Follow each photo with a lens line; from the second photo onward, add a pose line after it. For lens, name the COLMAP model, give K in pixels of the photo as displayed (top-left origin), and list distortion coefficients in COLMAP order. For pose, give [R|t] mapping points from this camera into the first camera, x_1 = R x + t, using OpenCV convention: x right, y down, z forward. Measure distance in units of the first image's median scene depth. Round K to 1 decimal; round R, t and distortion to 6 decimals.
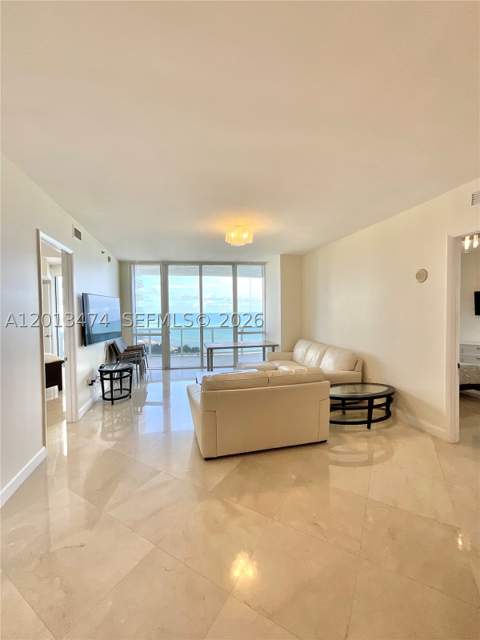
lens RADIAL K [[259.8, 0, 239.2], [0, 259.8, 319.5], [0, 0, 1]] dist [0.003352, -0.002376]
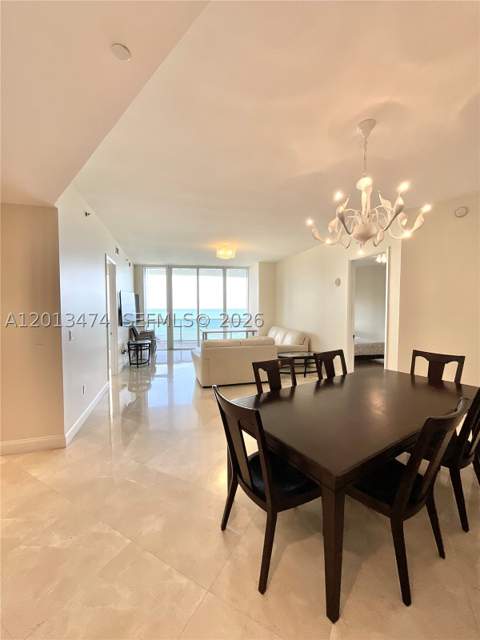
lens RADIAL K [[259.8, 0, 241.0], [0, 259.8, 320.0], [0, 0, 1]] dist [0.003352, -0.002376]
pose [[0.999440, 0.007285, 0.032666, 0.031516], [-0.007873, 0.999809, 0.017901, 0.026566], [-0.032529, -0.018148, 0.999306, -0.375736]]
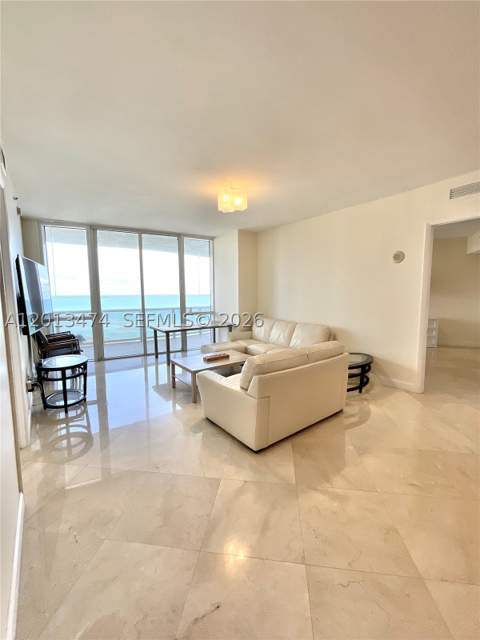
lens RADIAL K [[259.8, 0, 235.9], [0, 259.8, 321.0], [0, 0, 1]] dist [0.003352, -0.002376]
pose [[0.918794, -0.037613, 0.392941, -0.270348], [0.009170, 0.997215, 0.074011, 0.015465], [-0.394631, -0.064398, 0.916580, 0.129119]]
